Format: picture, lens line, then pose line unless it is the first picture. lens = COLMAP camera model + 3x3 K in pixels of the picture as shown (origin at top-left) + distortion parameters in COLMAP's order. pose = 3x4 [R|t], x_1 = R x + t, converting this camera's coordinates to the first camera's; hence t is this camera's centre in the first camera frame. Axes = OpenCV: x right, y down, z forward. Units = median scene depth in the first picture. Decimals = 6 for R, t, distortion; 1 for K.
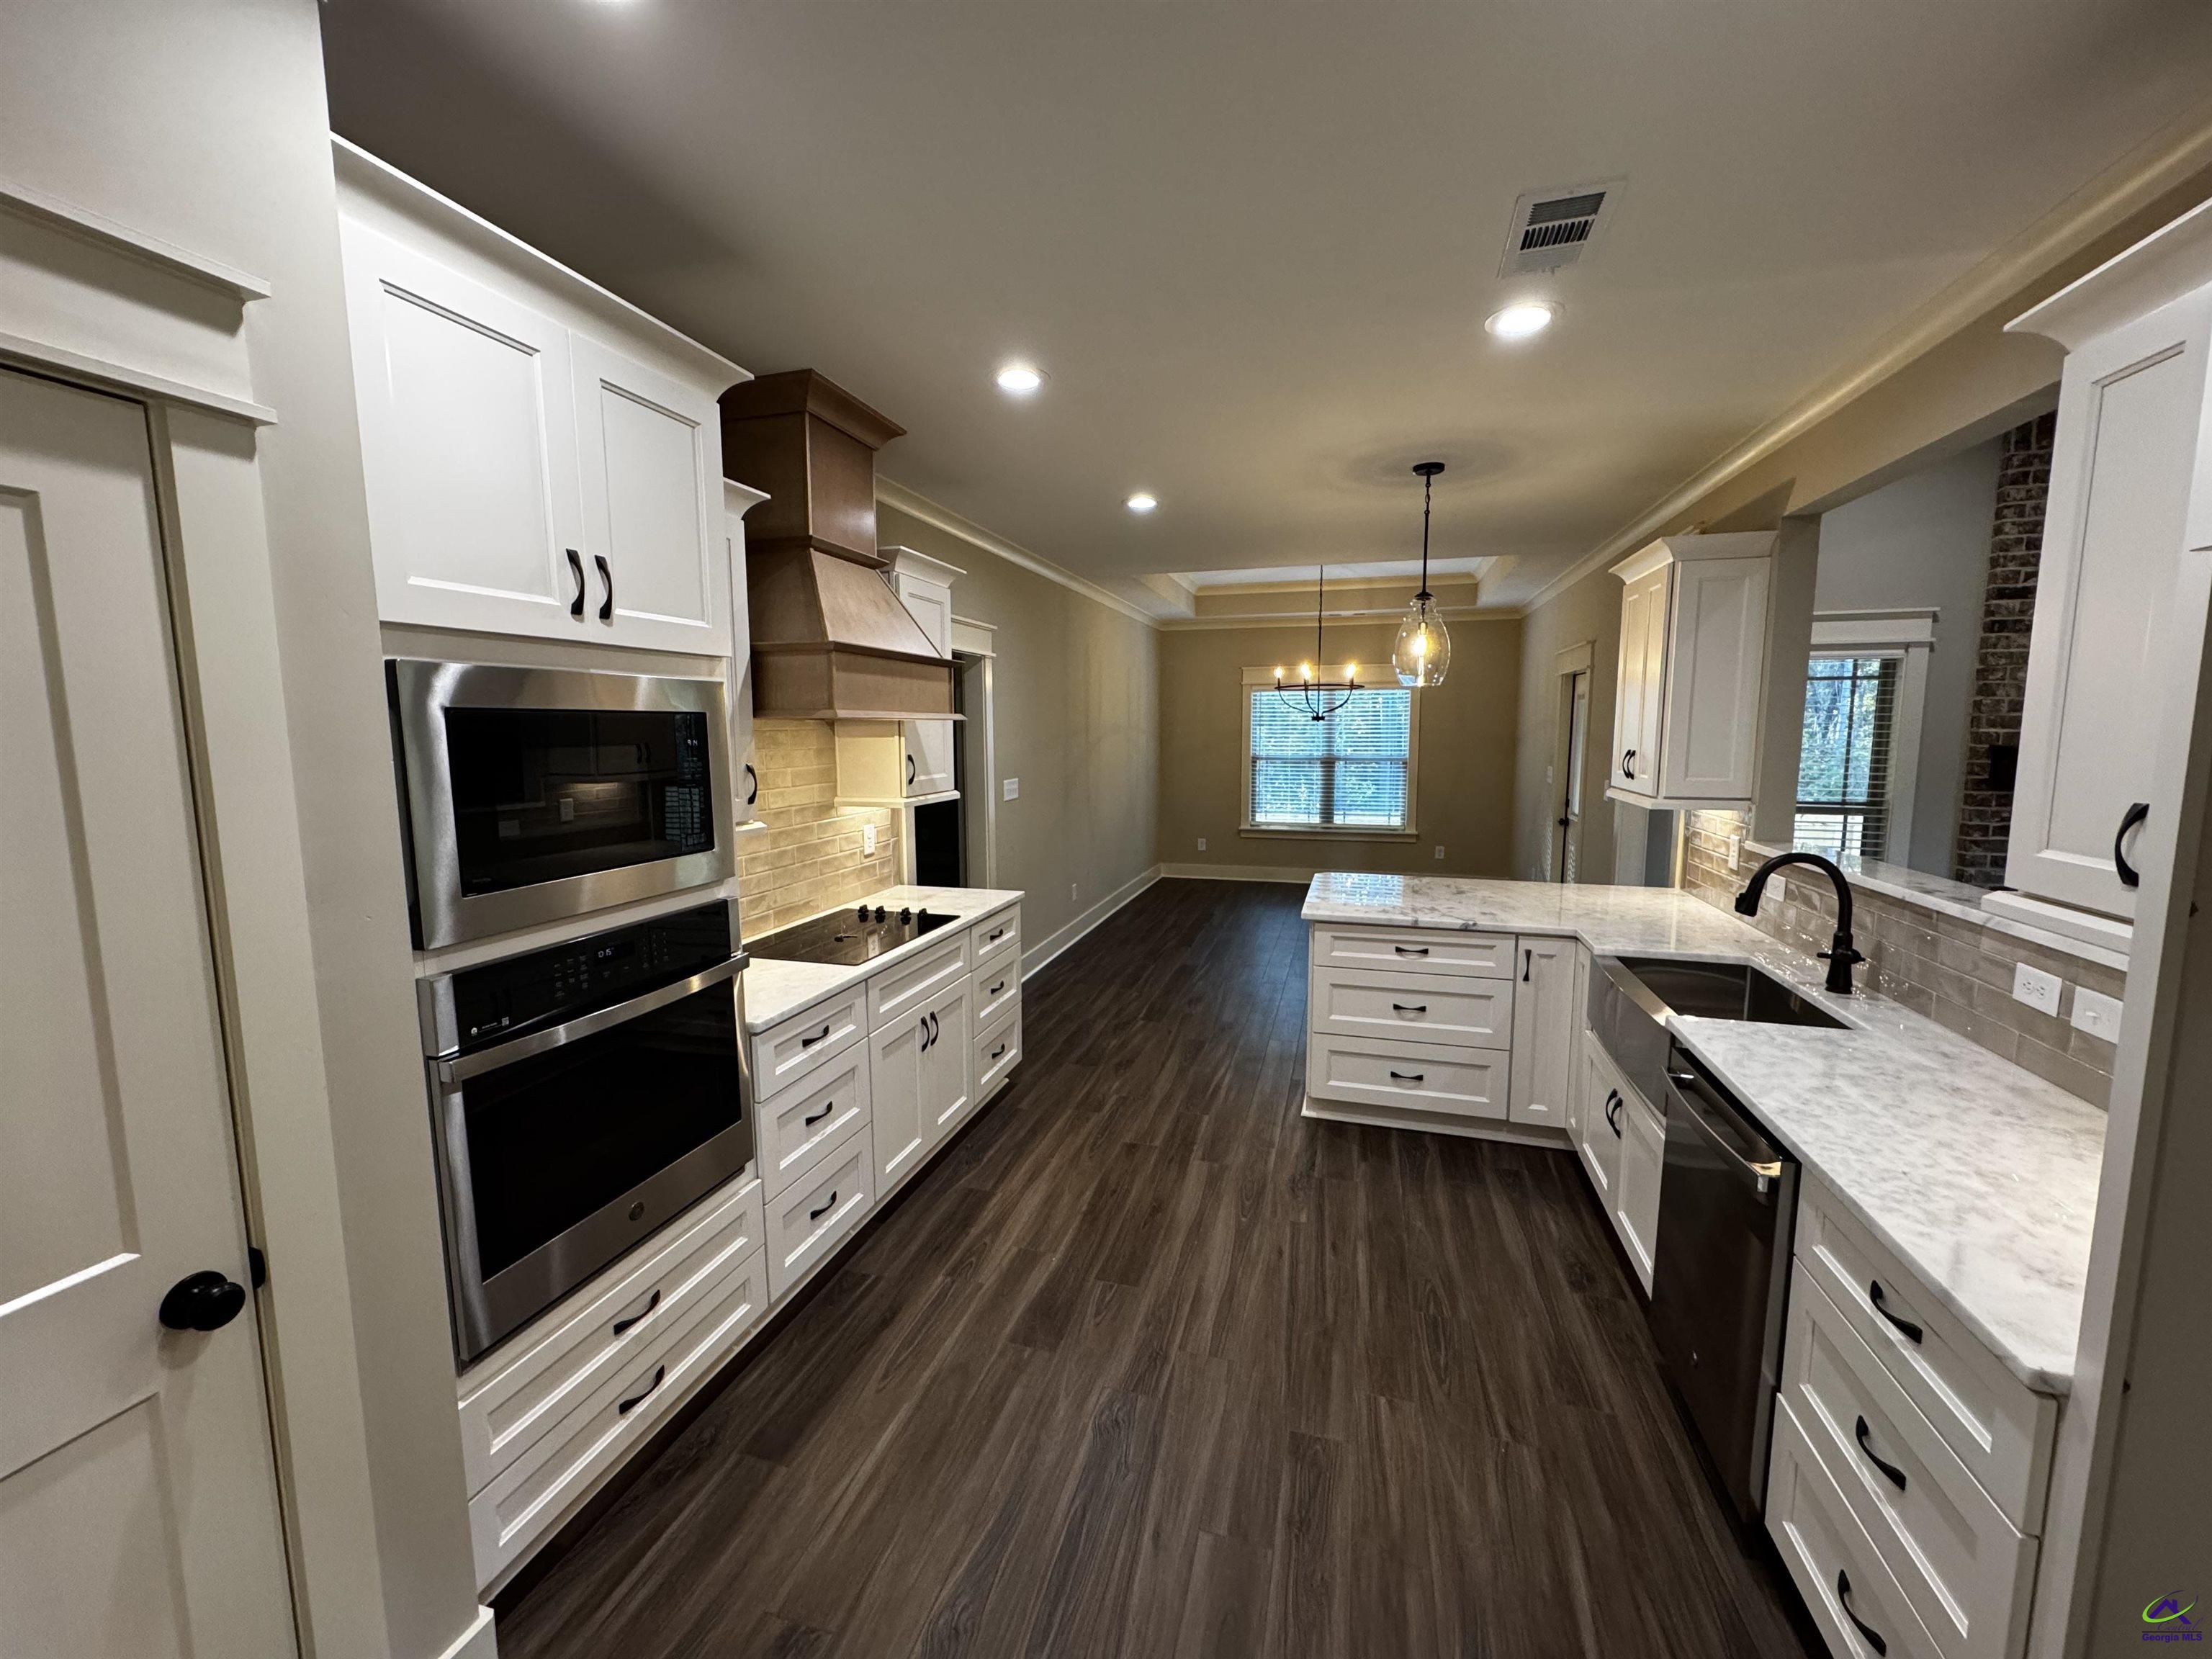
lens RADIAL K [[878.0, 0, 1105.4], [0, 878.0, 827.8], [0, 0, 1]] dist [-0.002487, 0.000654]
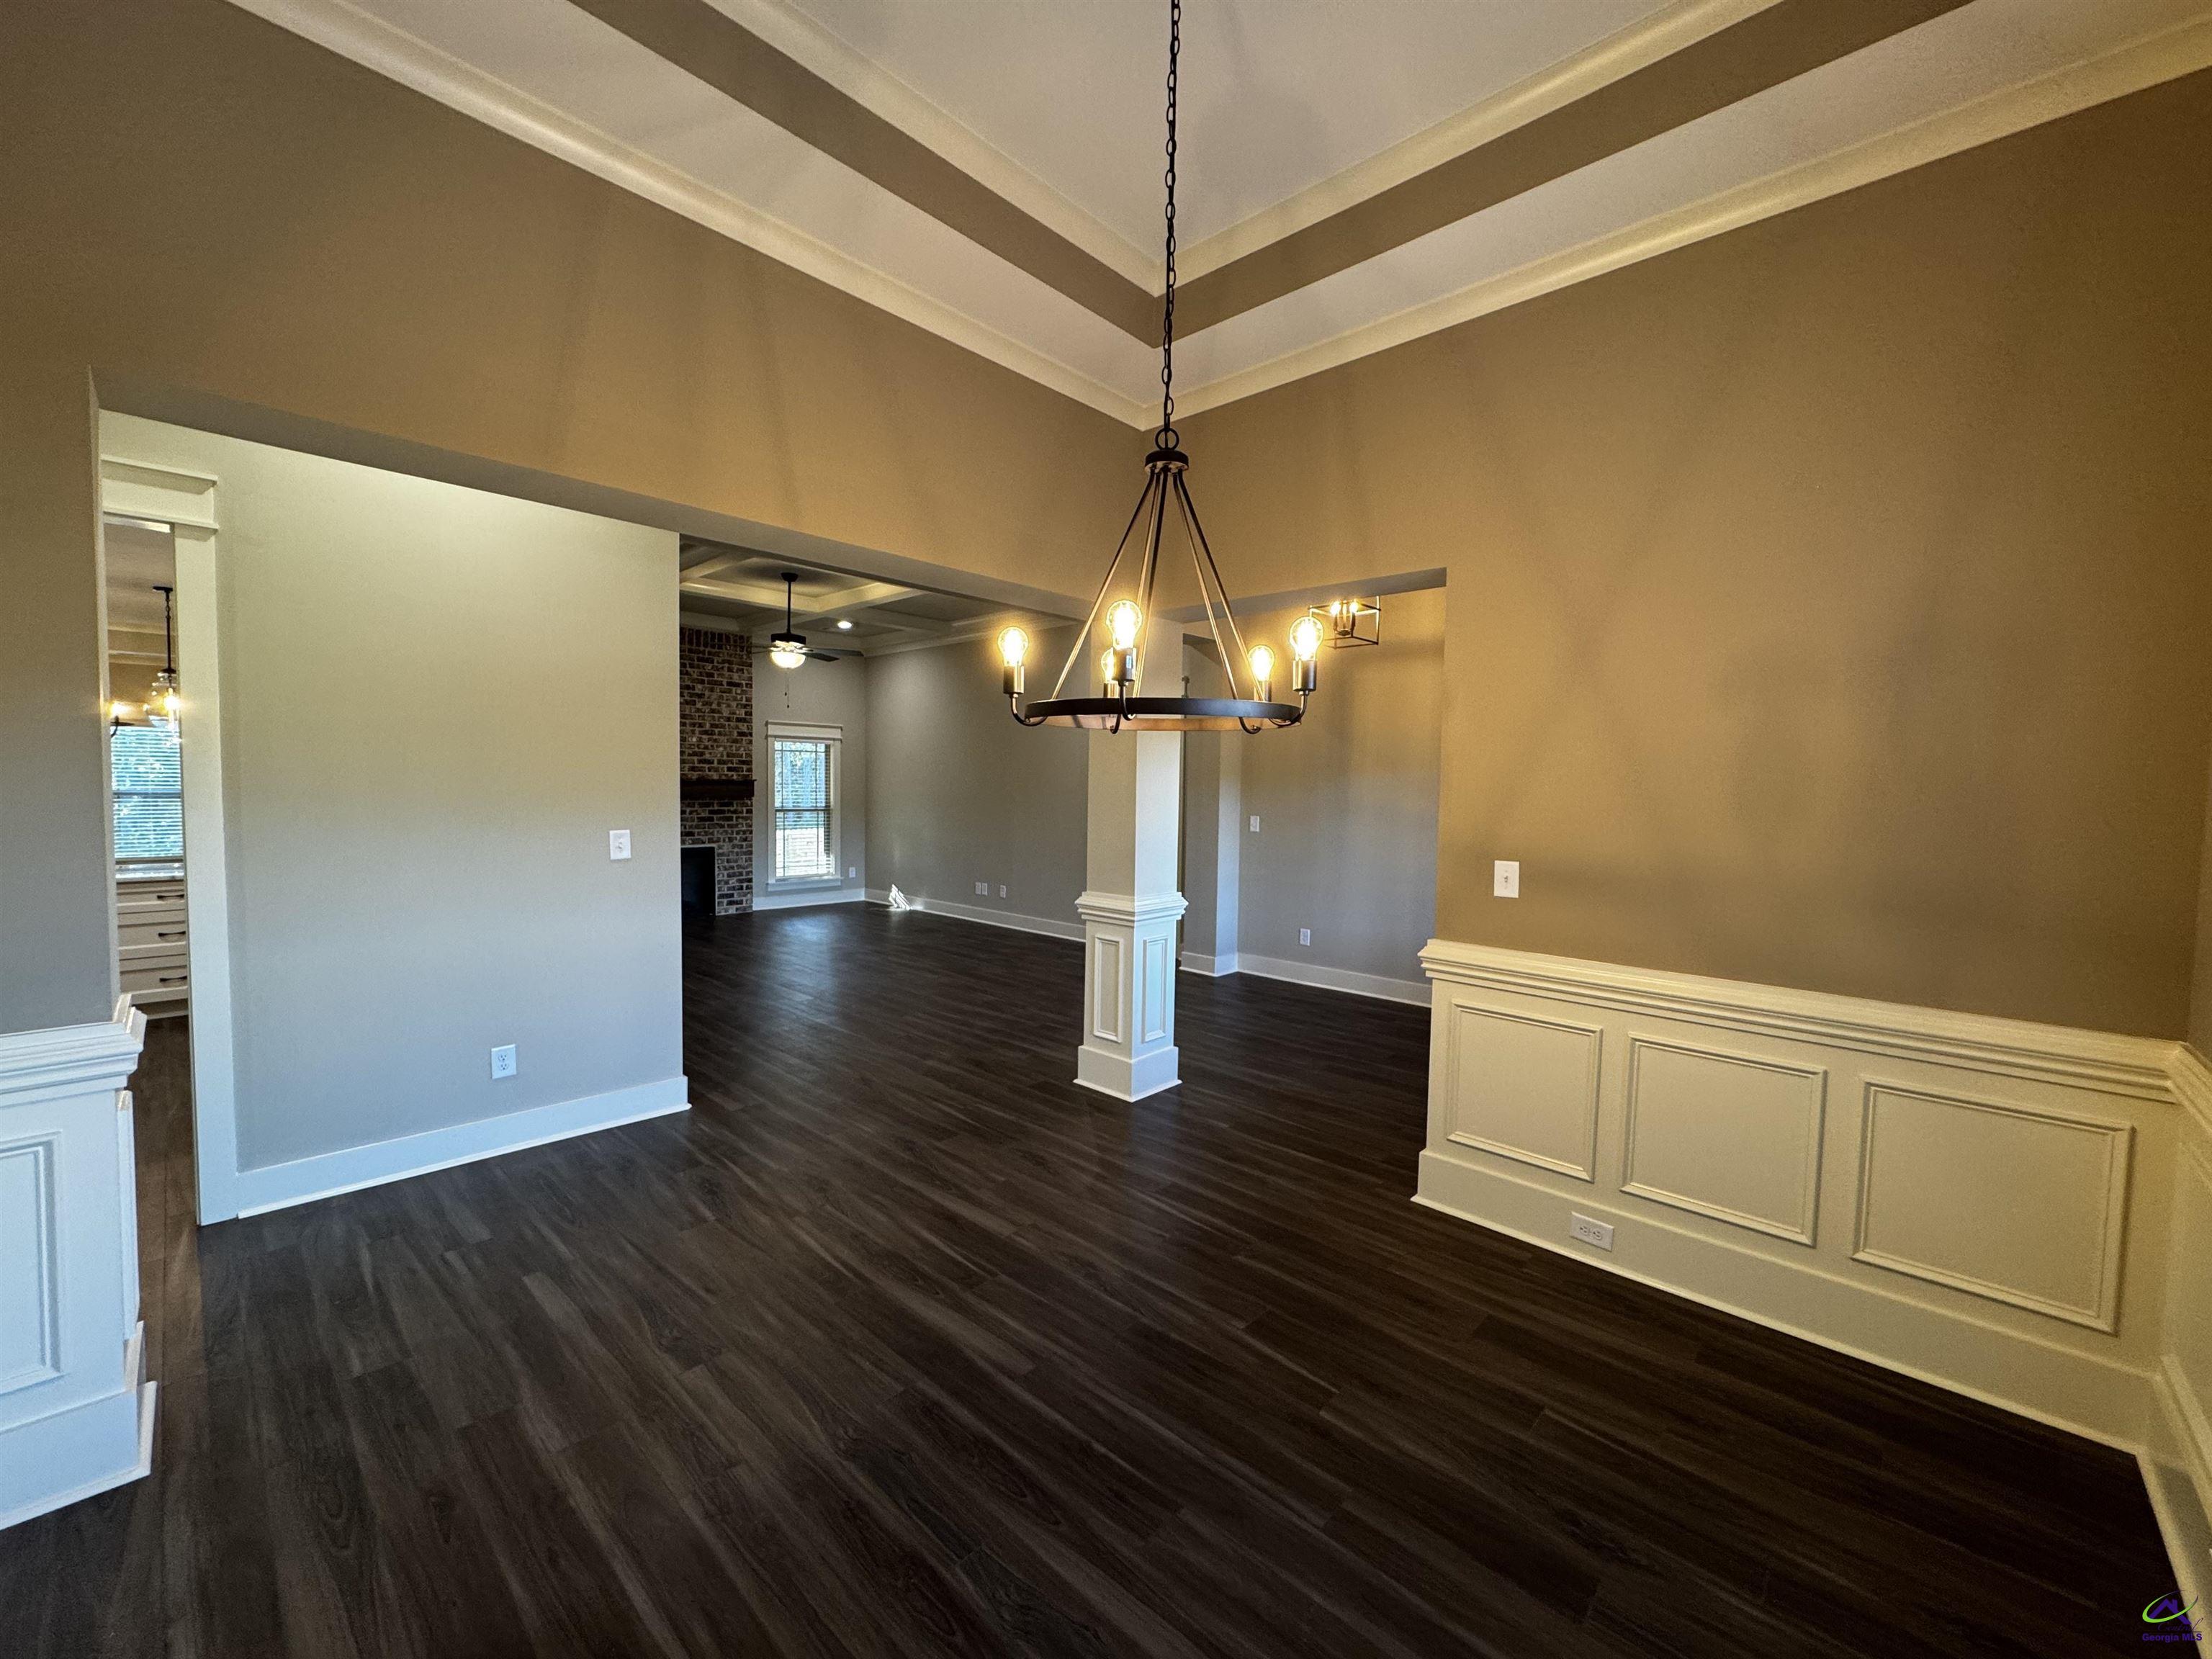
lens RADIAL K [[878.0, 0, 1108.4], [0, 878.0, 826.0], [0, 0, 1]] dist [-0.002487, 0.000654]
pose [[0.447640, -0.031776, 0.893649, -0.294136], [0.086255, 0.996243, -0.007782, 0.168512], [-0.890044, 0.080565, 0.448699, -1.190965]]
